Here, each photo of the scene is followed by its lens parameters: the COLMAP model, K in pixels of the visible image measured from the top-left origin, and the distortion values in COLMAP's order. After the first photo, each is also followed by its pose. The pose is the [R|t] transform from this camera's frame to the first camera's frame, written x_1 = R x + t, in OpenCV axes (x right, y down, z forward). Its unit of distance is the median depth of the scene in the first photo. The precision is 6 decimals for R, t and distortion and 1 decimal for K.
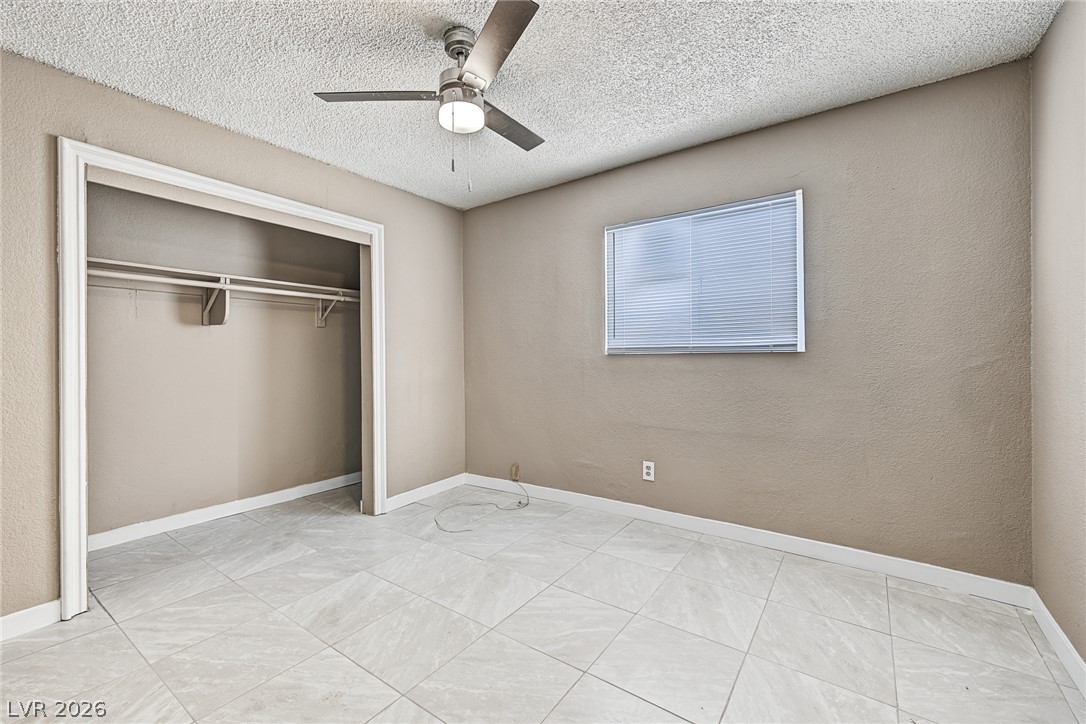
lens RADIAL K [[458.7, 0, 534.1], [0, 458.7, 345.8], [0, 0, 1]] dist [0.003912, -0.000377]
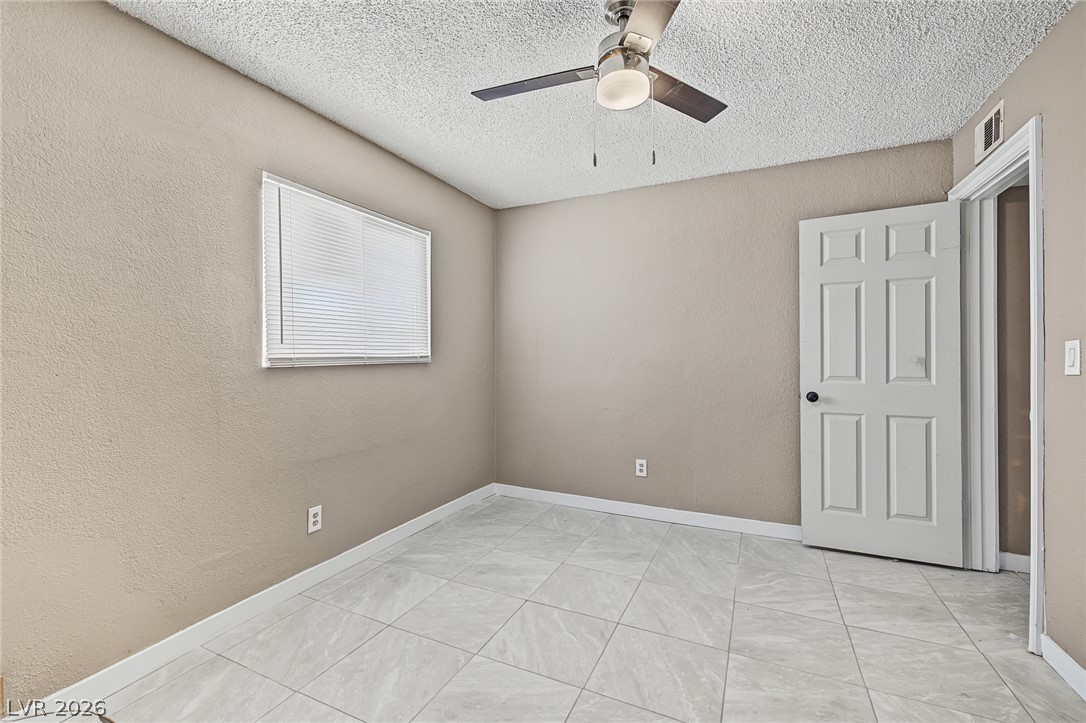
lens RADIAL K [[458.7, 0, 538.4], [0, 458.7, 361.5], [0, 0, 1]] dist [0.003912, -0.000377]
pose [[-0.173310, 0.002700, 0.984864, -0.720403], [-0.001492, 0.999994, -0.003004, 0.015388], [-0.984866, -0.001990, -0.173305, 0.973350]]
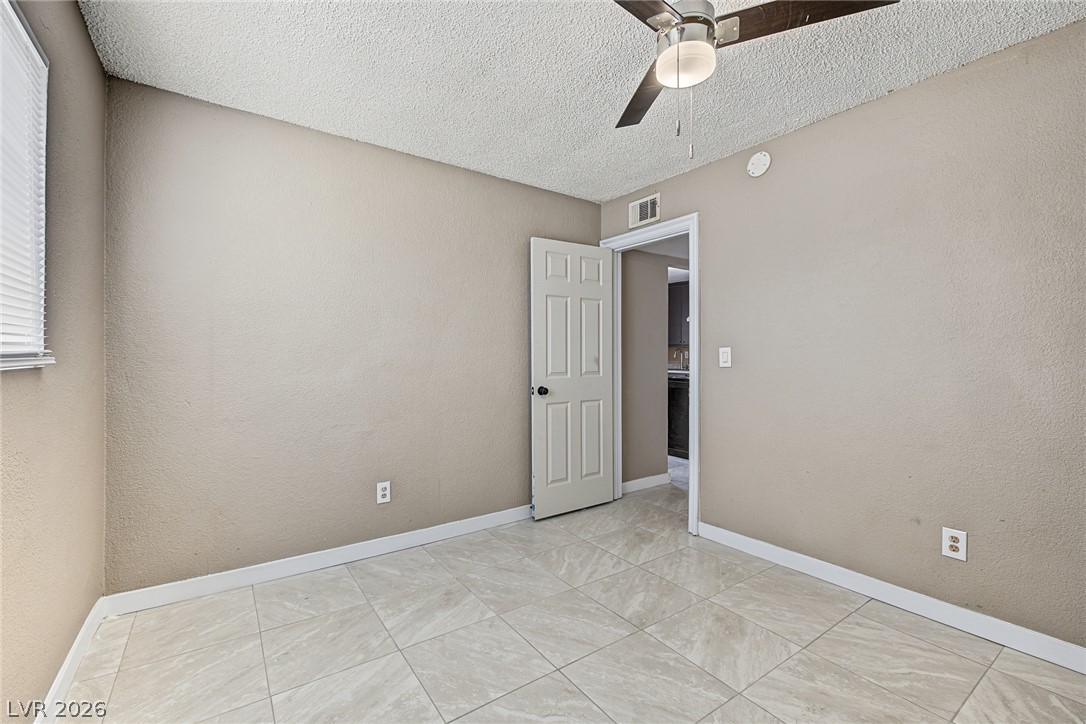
lens RADIAL K [[458.7, 0, 531.3], [0, 458.7, 358.1], [0, 0, 1]] dist [0.003912, -0.000377]
pose [[-0.937008, 0.008796, 0.349198, -0.137636], [0.008940, 0.999959, -0.001199, 0.005529], [-0.349194, 0.001998, -0.937048, 1.366508]]
